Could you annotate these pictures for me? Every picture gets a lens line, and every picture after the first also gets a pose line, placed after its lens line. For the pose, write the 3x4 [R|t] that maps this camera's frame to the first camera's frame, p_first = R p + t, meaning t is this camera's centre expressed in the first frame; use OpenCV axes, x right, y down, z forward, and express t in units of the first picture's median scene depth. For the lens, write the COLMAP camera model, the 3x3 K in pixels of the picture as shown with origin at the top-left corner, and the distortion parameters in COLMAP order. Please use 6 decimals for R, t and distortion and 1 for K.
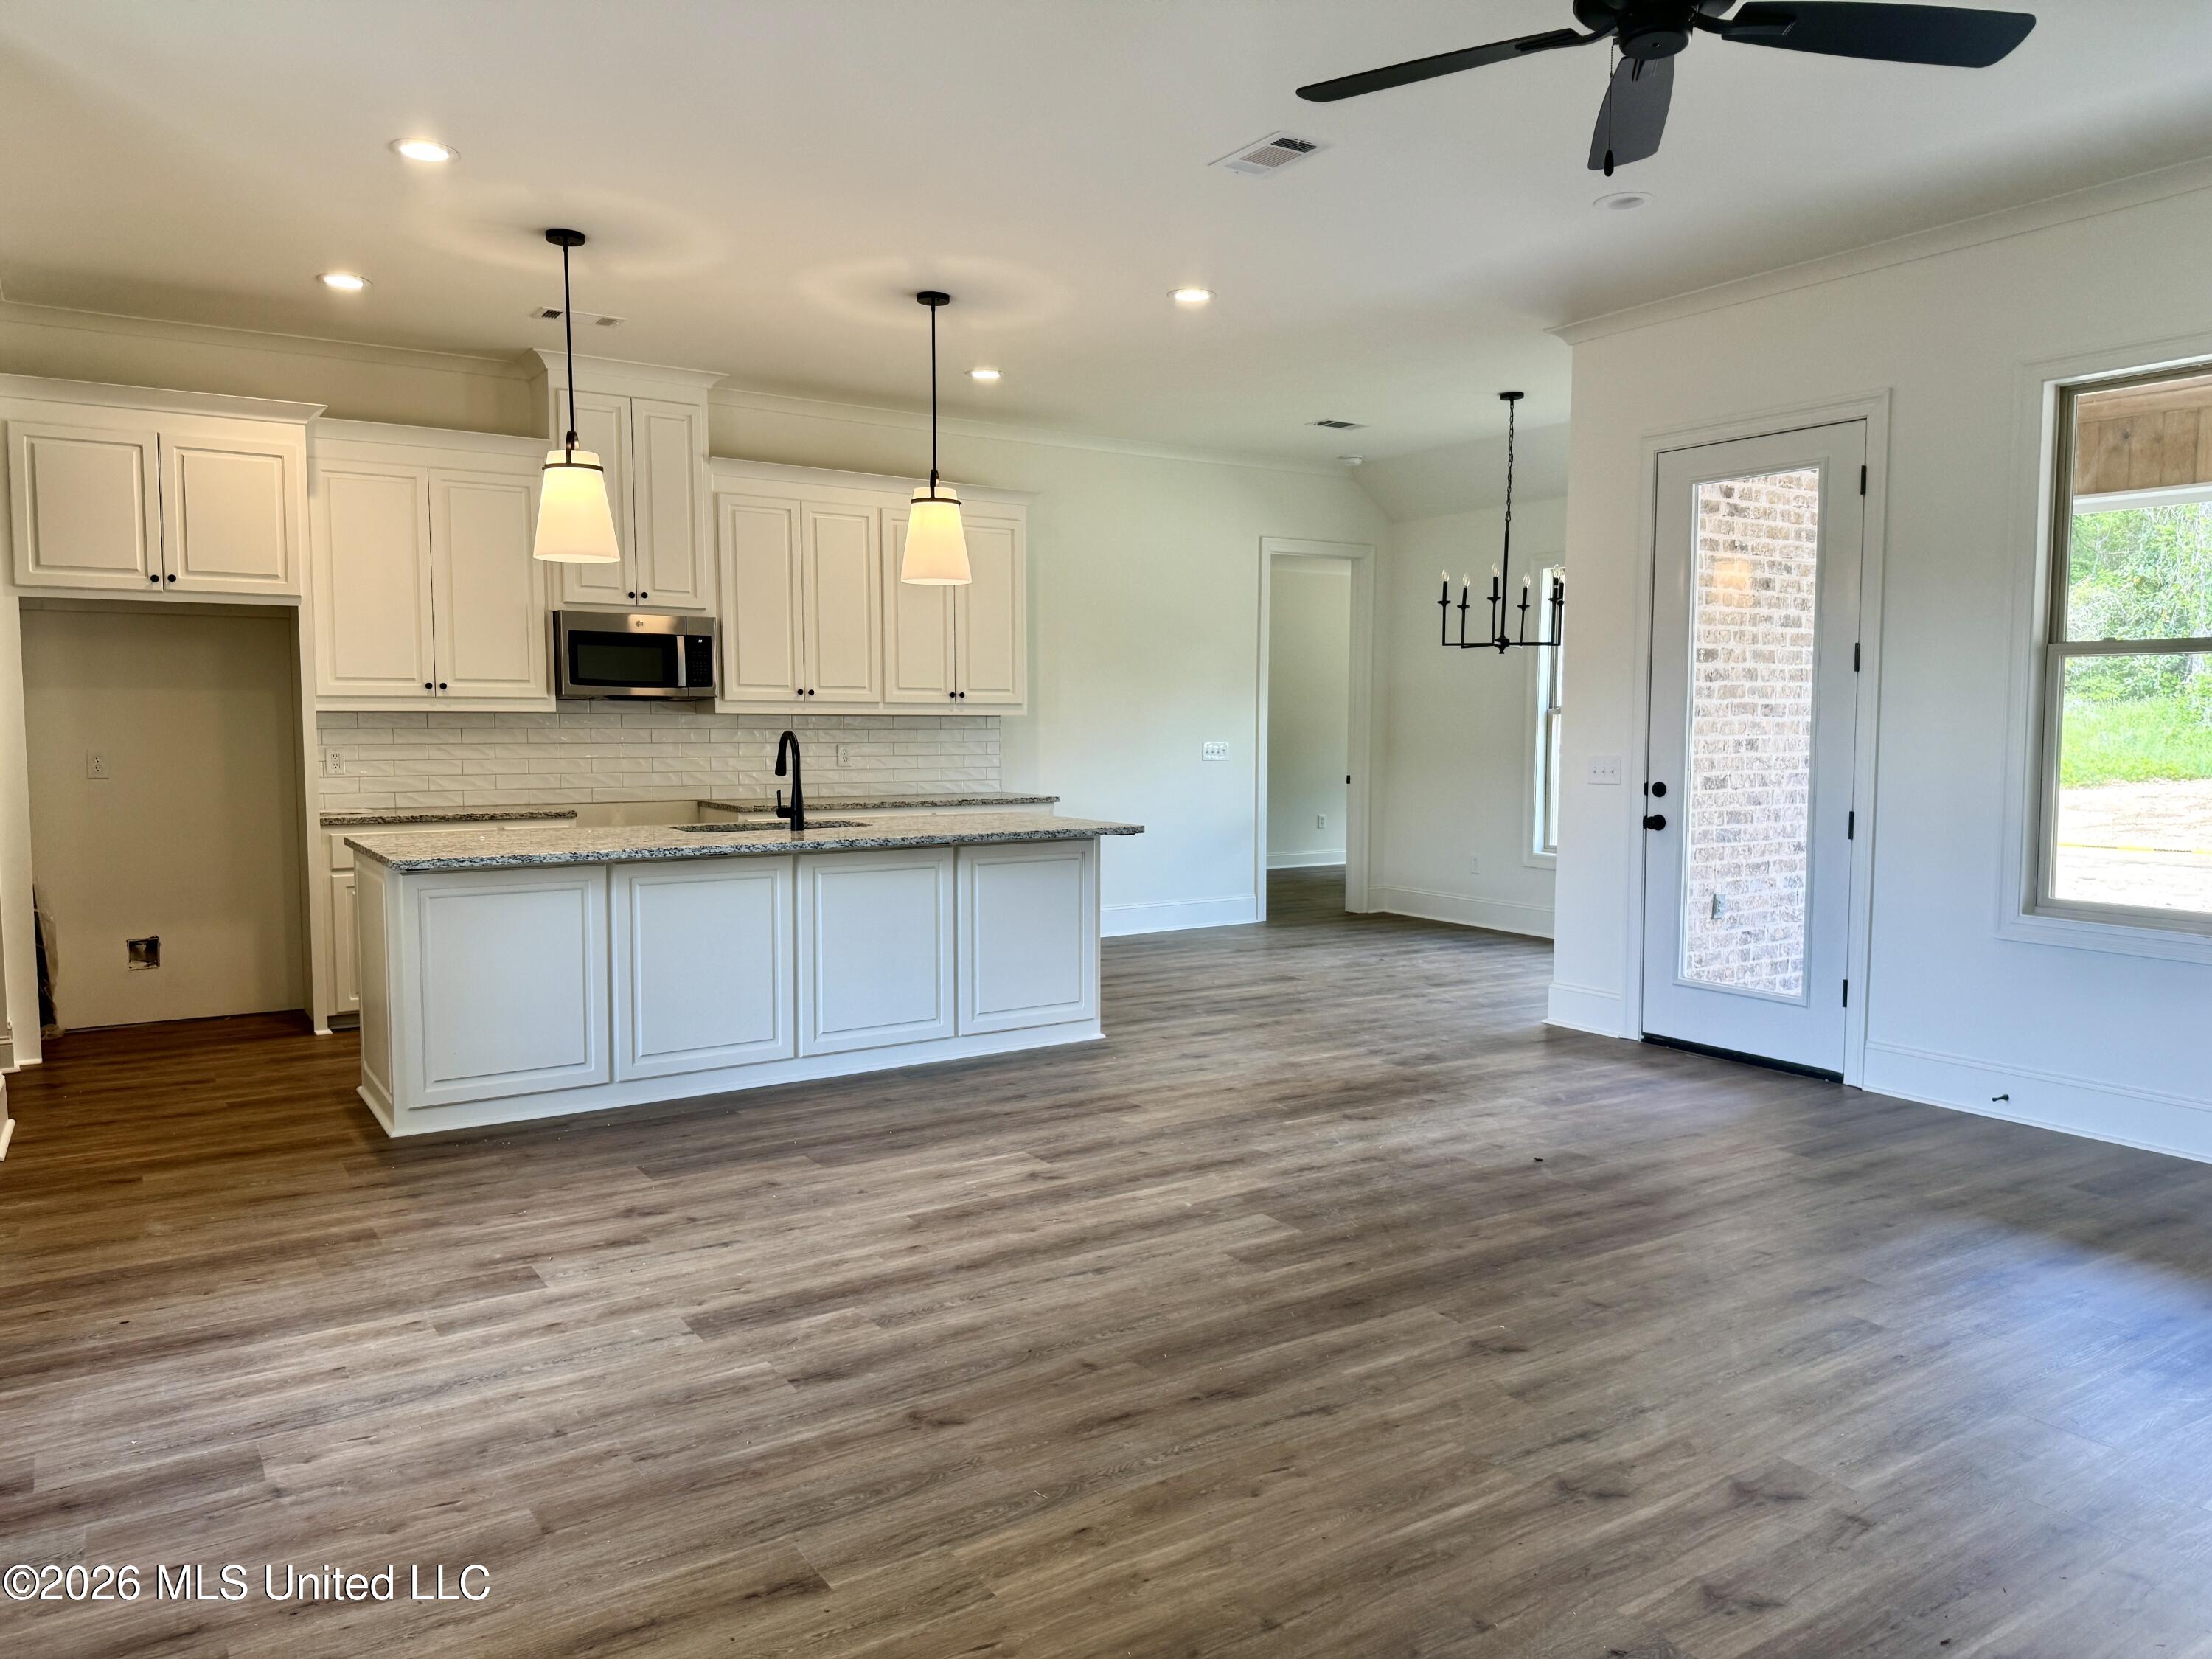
lens RADIAL K [[1549.9, 0, 1109.4], [0, 1549.9, 827.2], [0, 0, 1]] dist [0.074644, -0.096708]
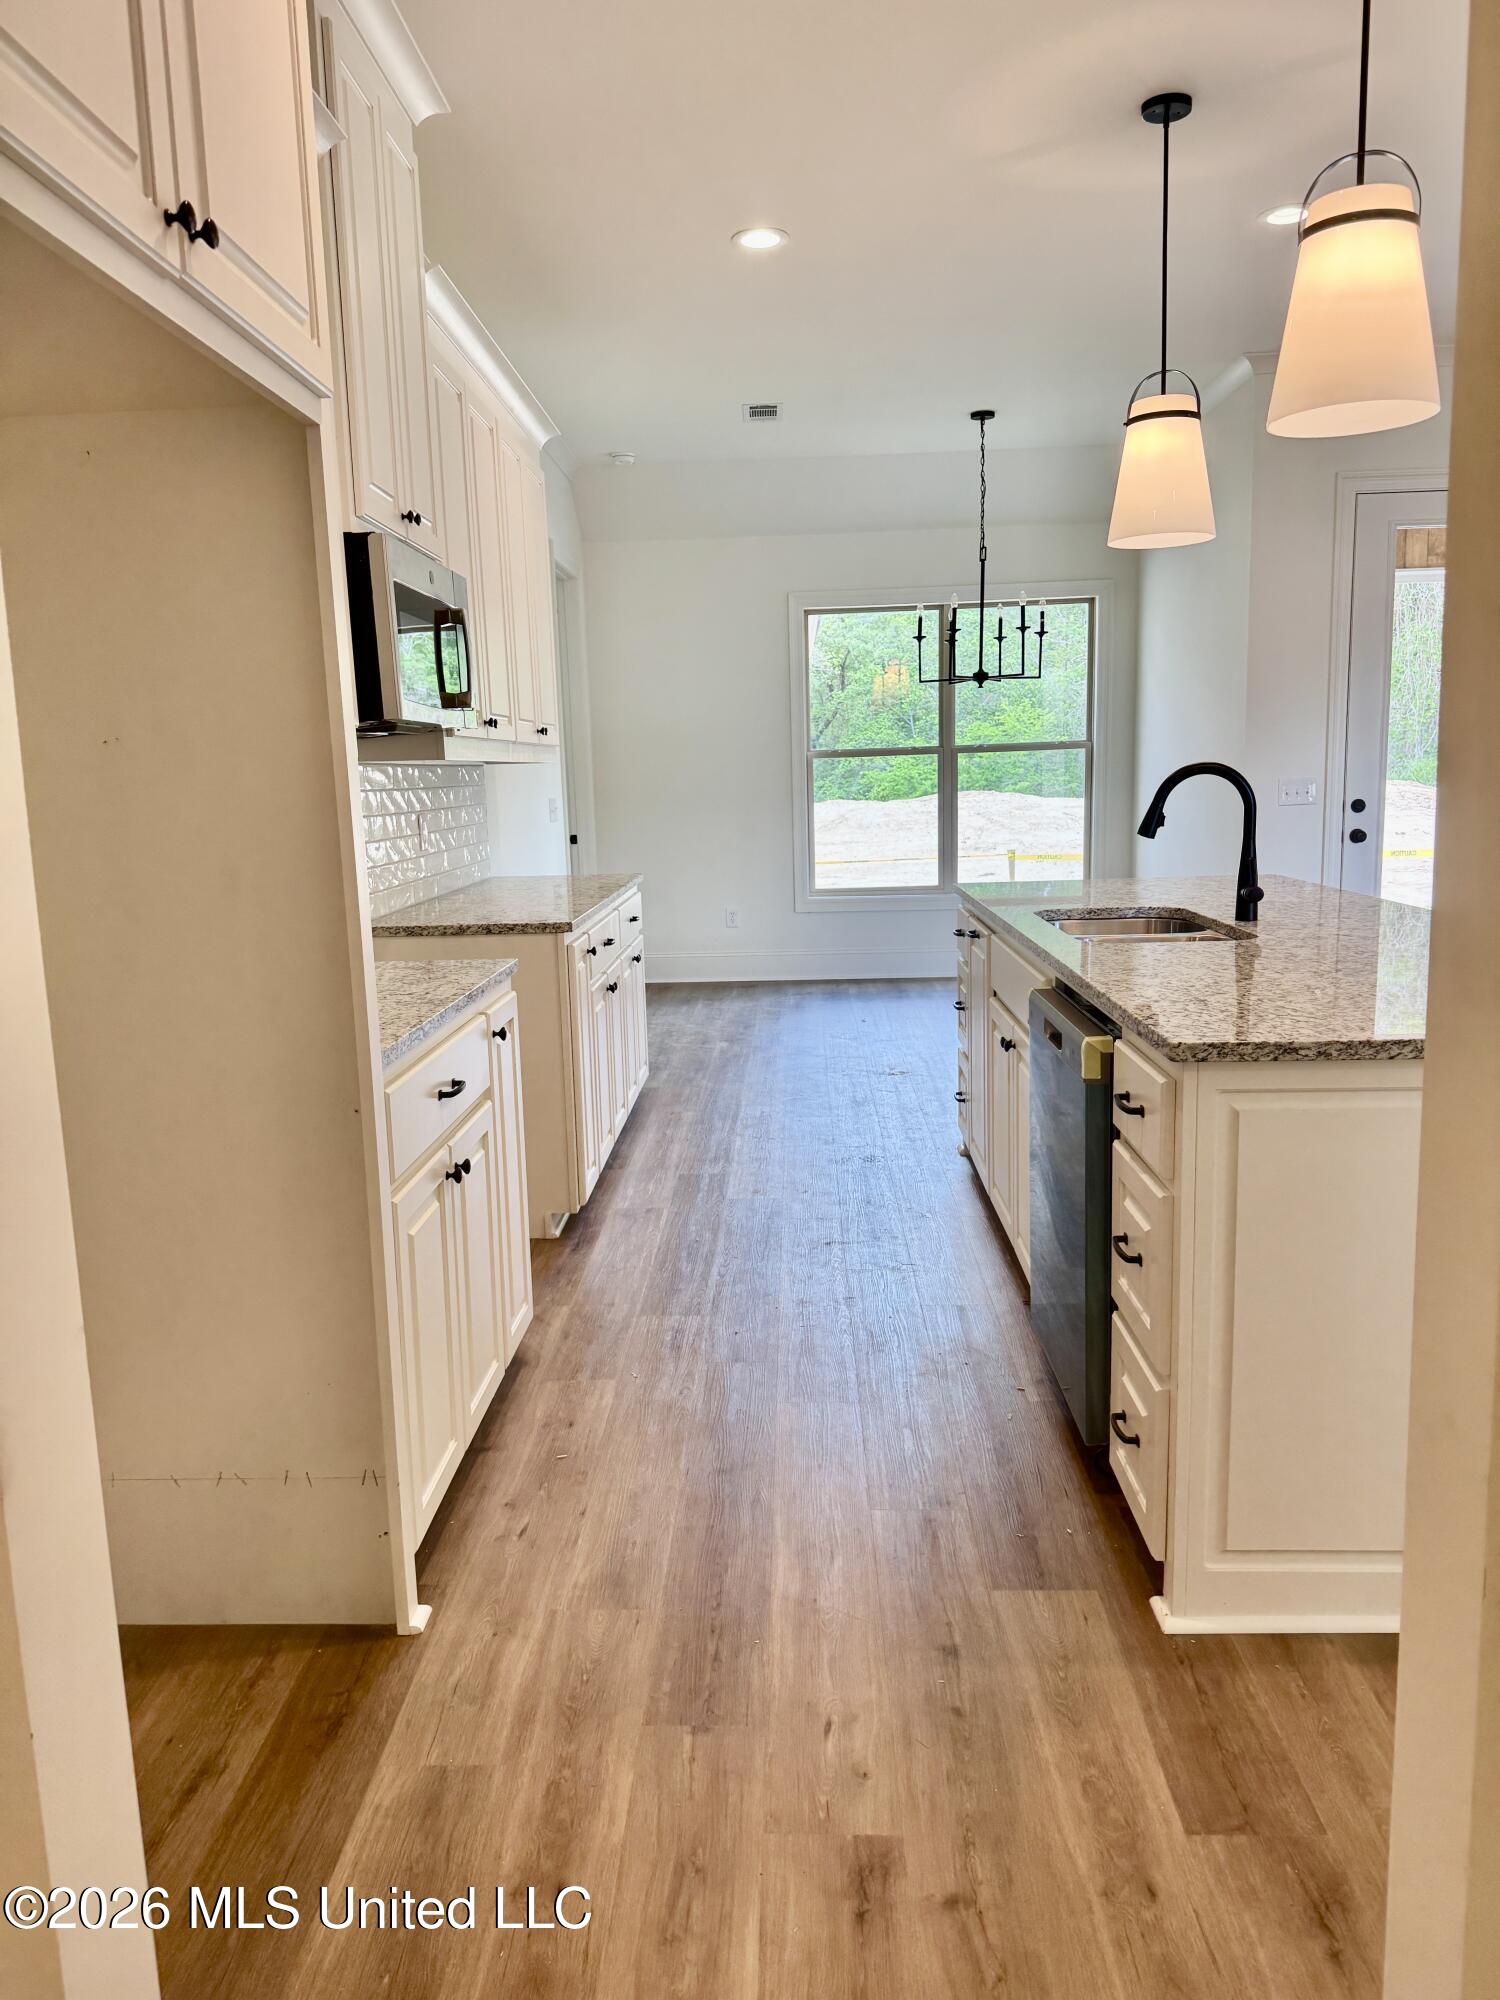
lens RADIAL K [[1401.4, 0, 739.1], [0, 1401.4, 994.2], [0, 0, 1]] dist [0.074644, -0.096708]
pose [[0.578849, -0.148634, 0.801774, -0.891372], [0.088164, 0.988891, 0.119671, -0.062542], [-0.810654, 0.001416, 0.585523, 0.937673]]
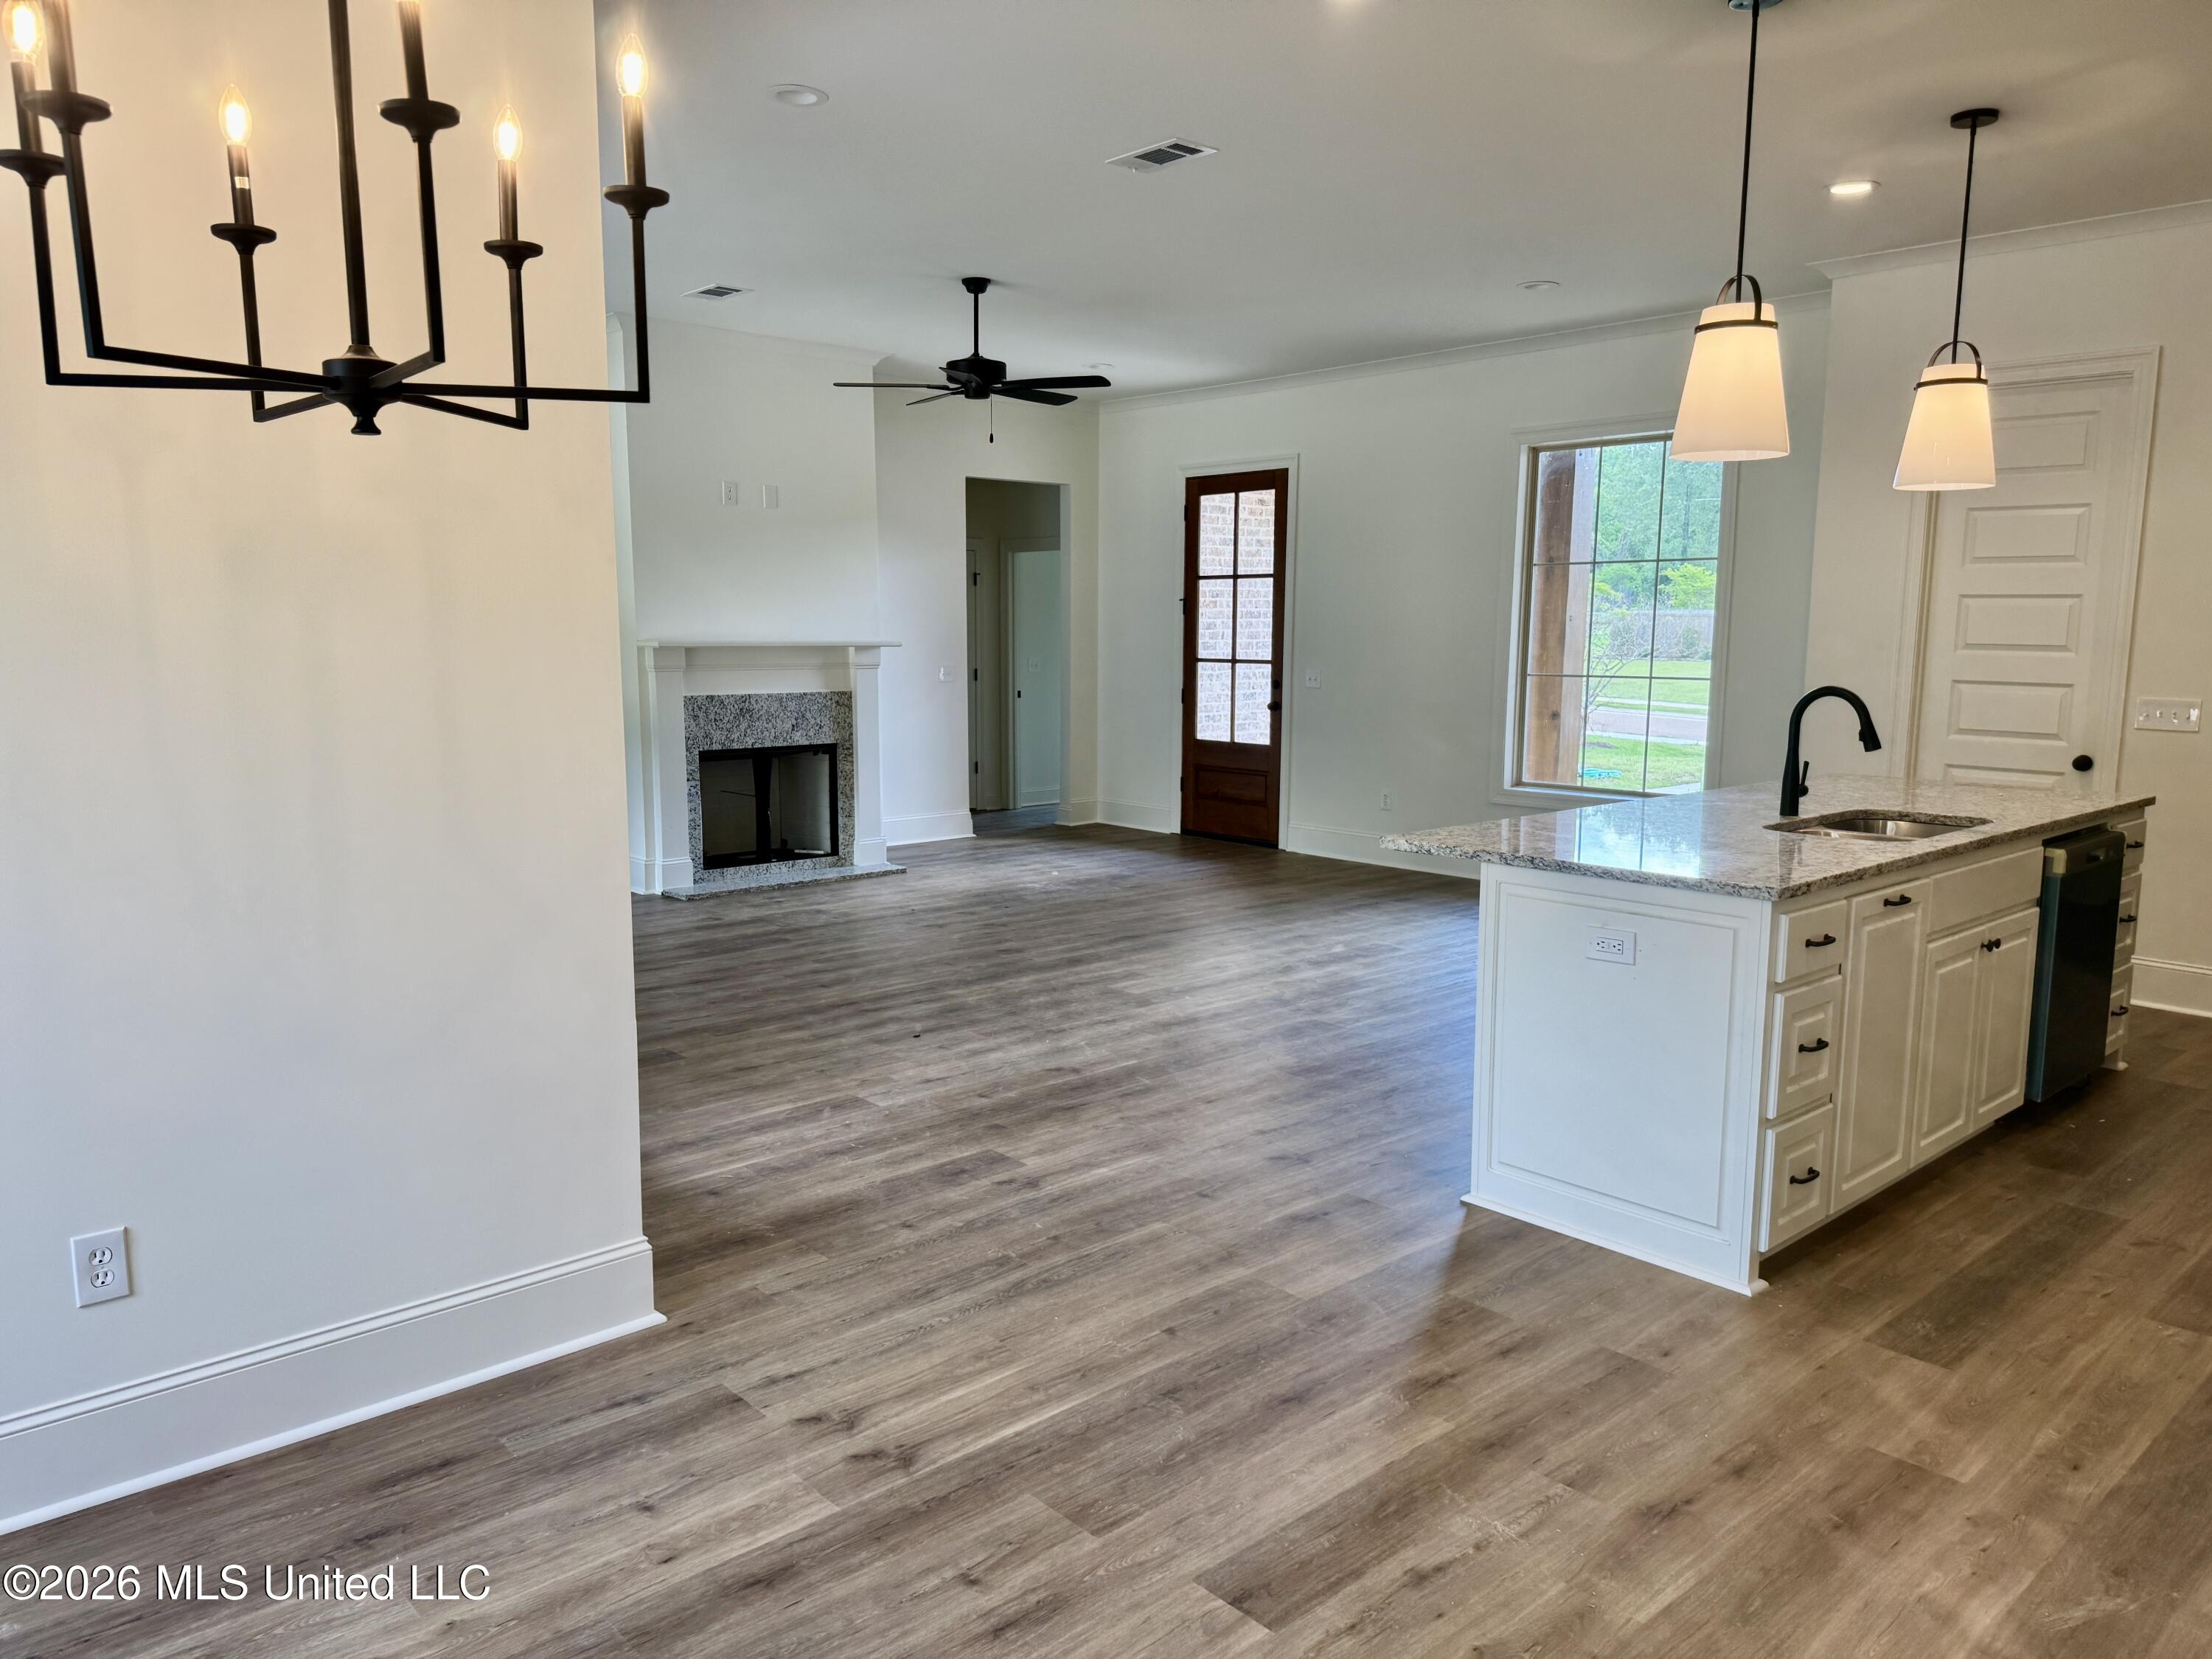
lens RADIAL K [[1549.9, 0, 1097.9], [0, 1549.9, 833.4], [0, 0, 1]] dist [0.074644, -0.096708]
pose [[-0.987716, 0.014167, -0.155617, 0.290520], [-0.017782, 0.979222, 0.202010, -0.159233], [0.155245, 0.202296, -0.966941, 1.926375]]
